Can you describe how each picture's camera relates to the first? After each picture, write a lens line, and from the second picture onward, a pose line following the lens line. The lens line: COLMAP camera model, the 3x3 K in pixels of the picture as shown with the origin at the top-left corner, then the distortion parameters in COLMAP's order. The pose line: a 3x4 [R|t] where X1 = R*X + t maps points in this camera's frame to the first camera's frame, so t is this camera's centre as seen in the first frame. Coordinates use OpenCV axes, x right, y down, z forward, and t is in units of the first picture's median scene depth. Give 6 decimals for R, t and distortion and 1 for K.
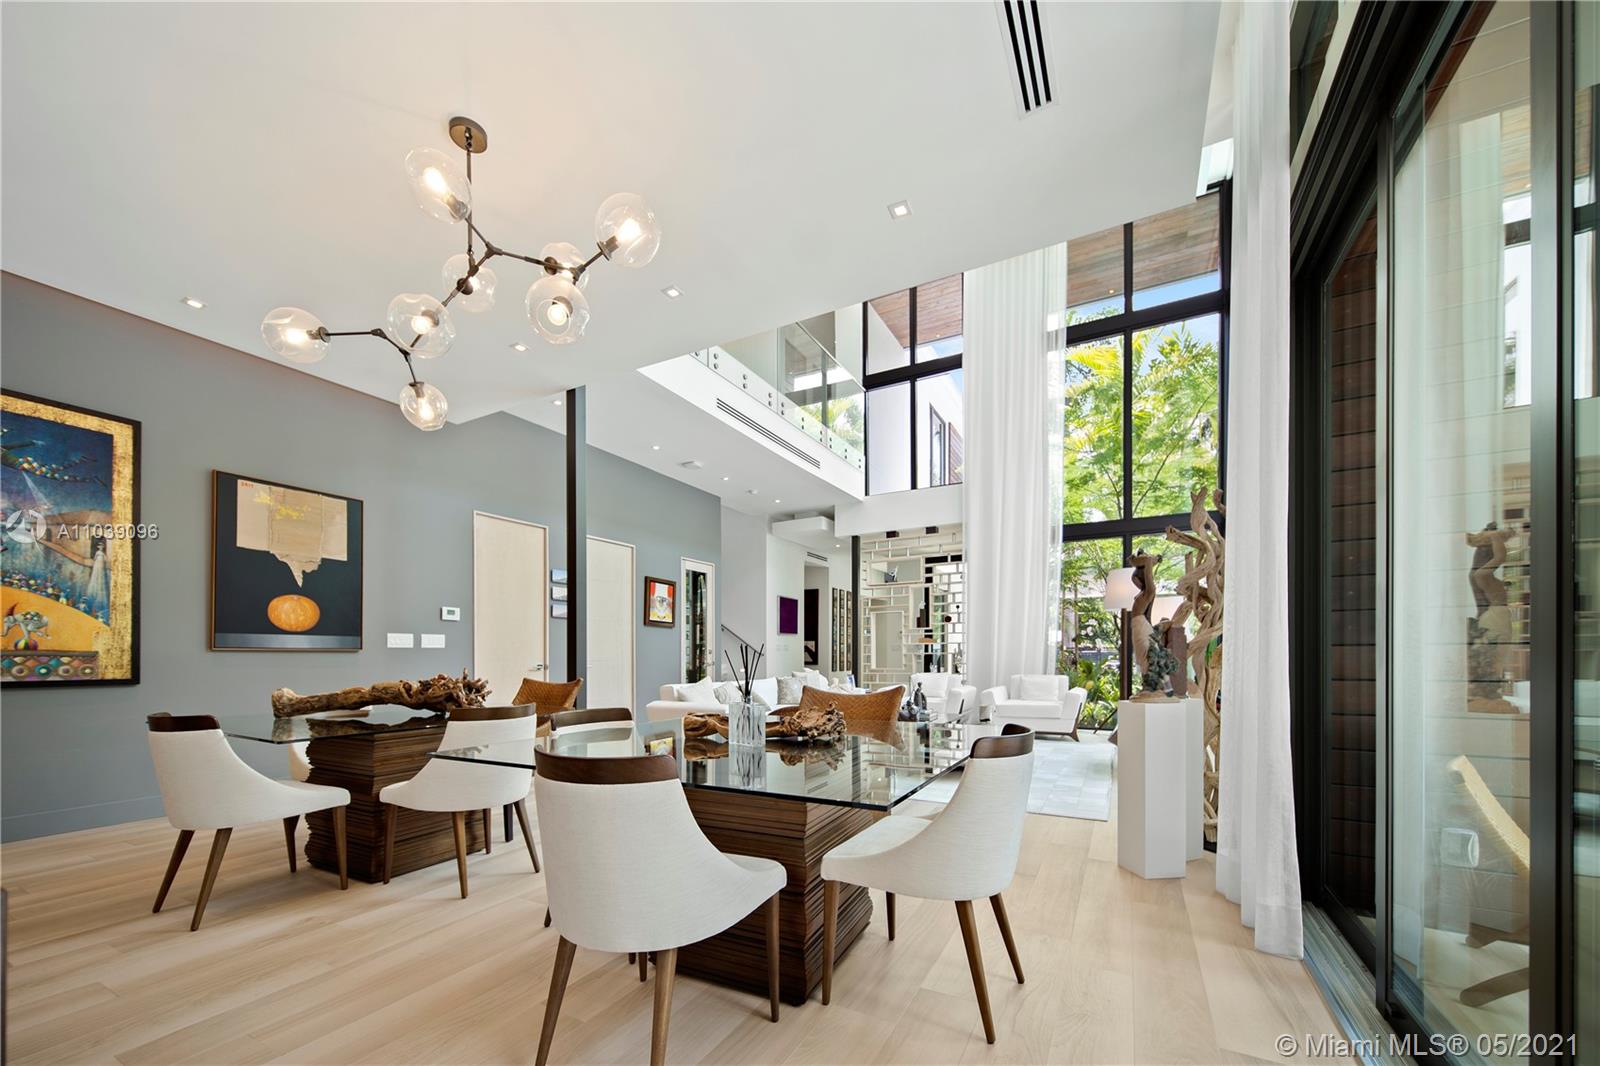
lens RADIAL K [[550.3, 0, 797.3], [0, 550.3, 650.3], [0, 0, 1]] dist [0.000841, -0.000008]
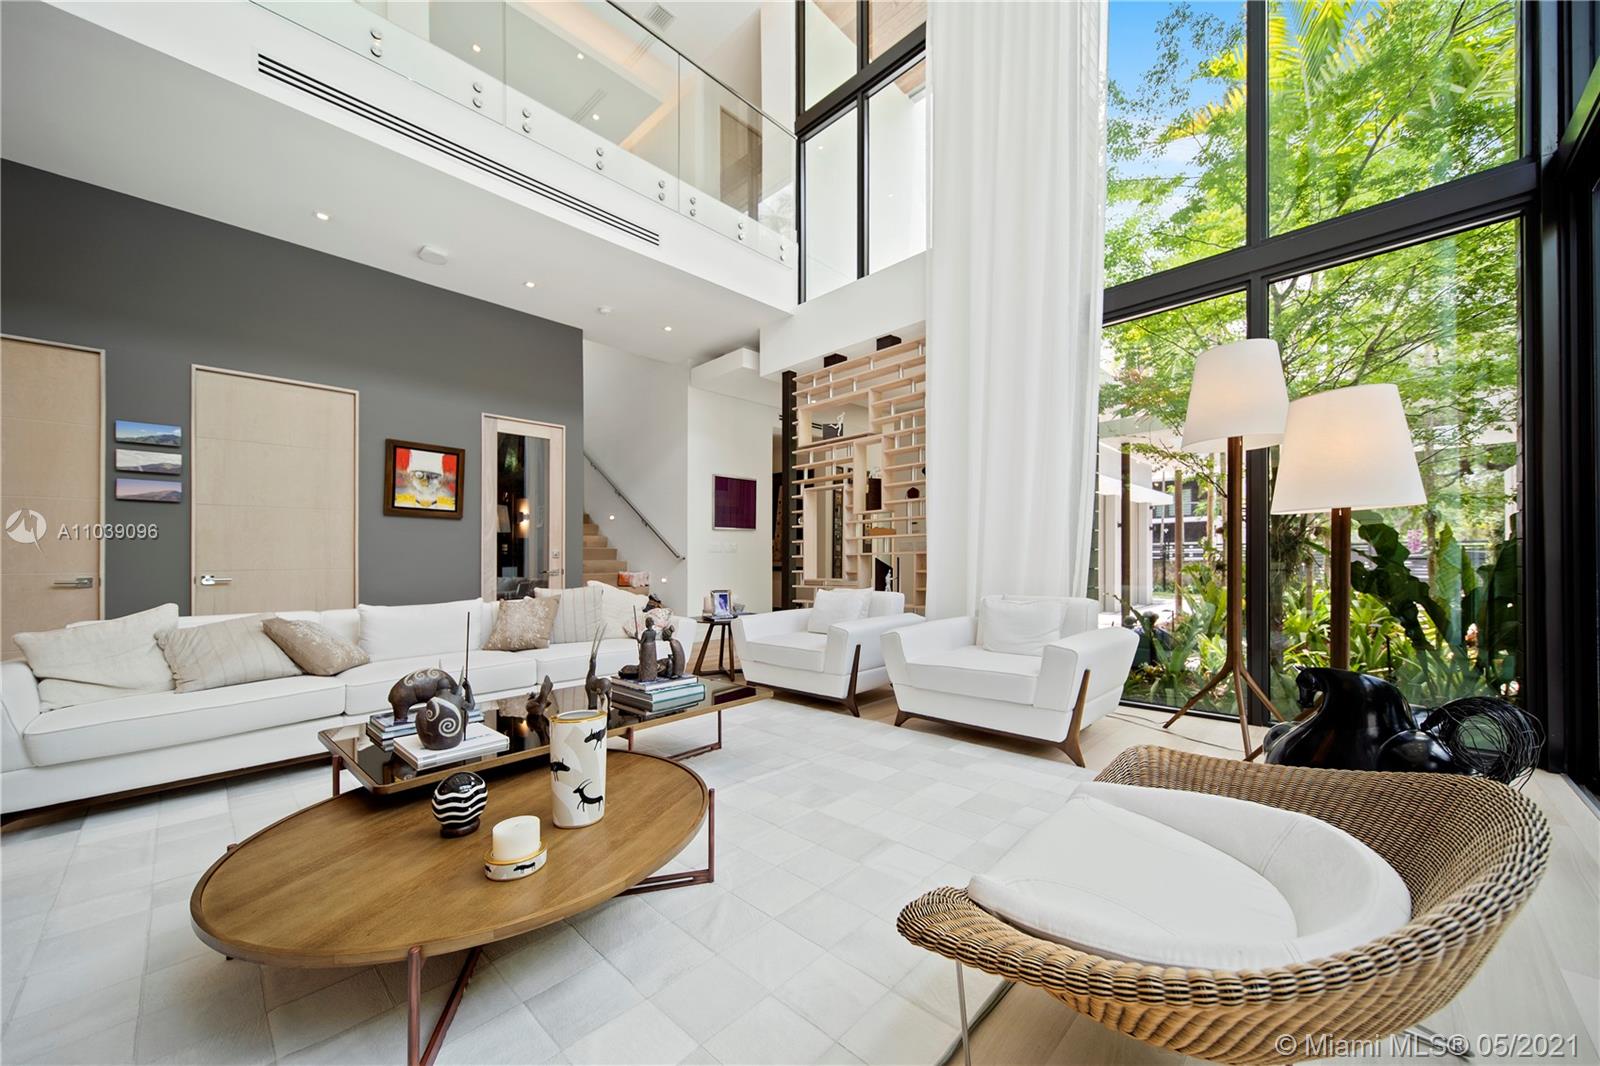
lens RADIAL K [[574.0, 0, 796.6], [0, 574.0, 538.4], [0, 0, 1]] dist [0.007808, -0.000170]
pose [[0.971052, -0.009686, -0.238673, 0.298726], [0.003817, 0.999679, -0.025042, 0.000148], [0.238838, 0.023406, 0.970777, 0.401440]]
